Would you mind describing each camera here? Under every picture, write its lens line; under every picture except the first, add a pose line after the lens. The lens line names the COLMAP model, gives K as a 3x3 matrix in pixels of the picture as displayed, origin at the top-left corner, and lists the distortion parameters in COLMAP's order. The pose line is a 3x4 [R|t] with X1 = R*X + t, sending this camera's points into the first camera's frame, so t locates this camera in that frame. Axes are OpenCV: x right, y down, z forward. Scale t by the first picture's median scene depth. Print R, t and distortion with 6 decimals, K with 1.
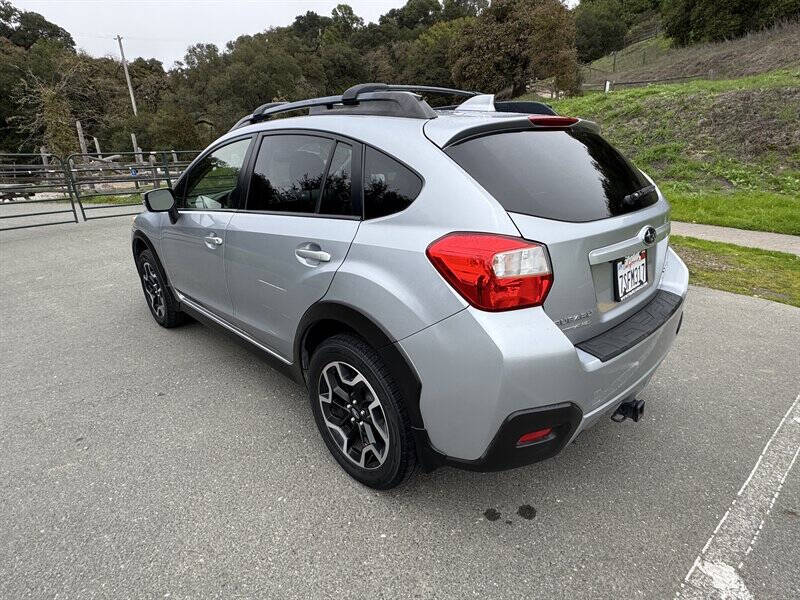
lens RADIAL K [[446.3, 0, 398.9], [0, 446.3, 303.9], [0, 0, 1]] dist [0.003946, -0.003757]
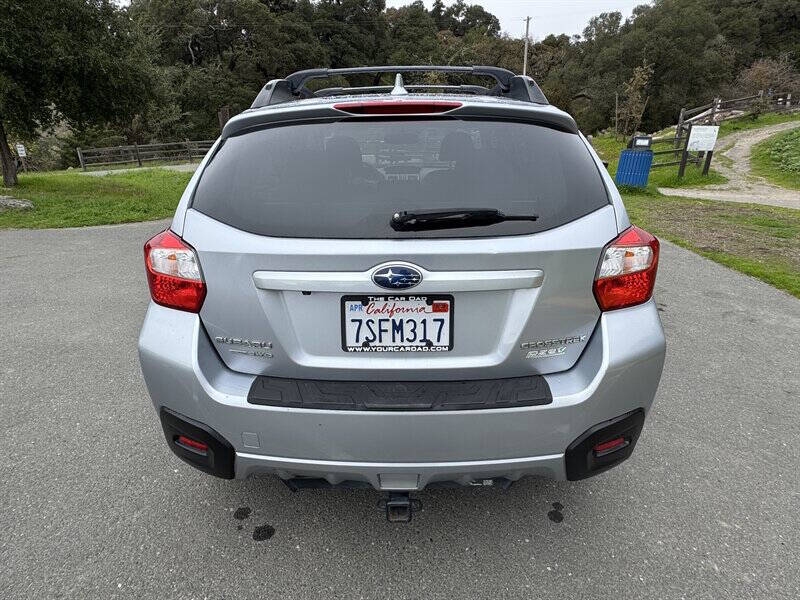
lens RADIAL K [[446.3, 0, 396.6], [0, 446.3, 303.1], [0, 0, 1]] dist [0.003946, -0.003757]
pose [[0.712002, 0.273312, -0.646803, 0.500353], [-0.241690, 0.960244, 0.139707, -0.103521], [0.659272, 0.056854, 0.749752, 0.233778]]
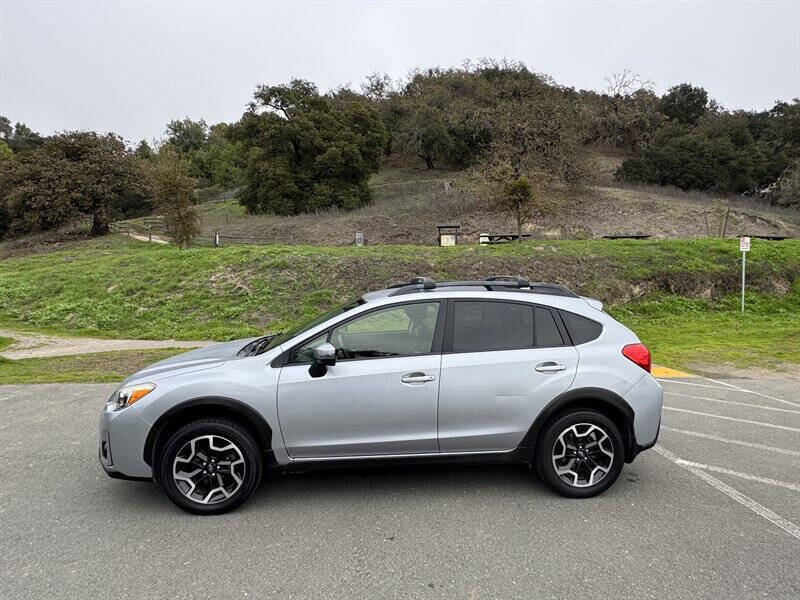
lens RADIAL K [[446.3, 0, 402.3], [0, 446.3, 299.4], [0, 0, 1]] dist [0.003946, -0.003757]
pose [[0.615476, -0.001086, 0.788155, -1.061920], [0.240021, 0.952759, -0.186121, -0.099117], [-0.750719, 0.303727, 0.586661, 0.170623]]
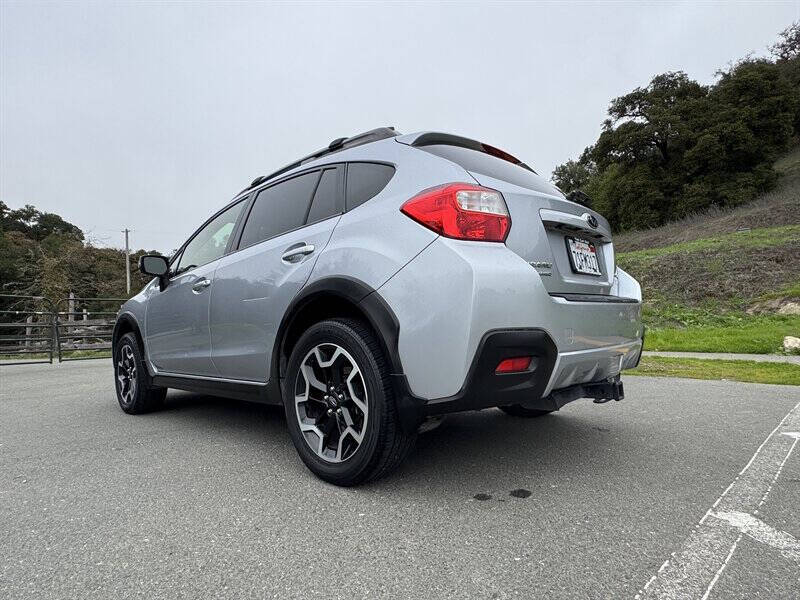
lens RADIAL K [[446.3, 0, 398.6], [0, 446.3, 303.0], [0, 0, 1]] dist [0.003946, -0.003757]
pose [[0.998760, -0.009433, 0.048890, -0.000653], [0.027250, 0.925348, -0.378139, 0.230227], [-0.041674, 0.379003, 0.924457, 0.012646]]
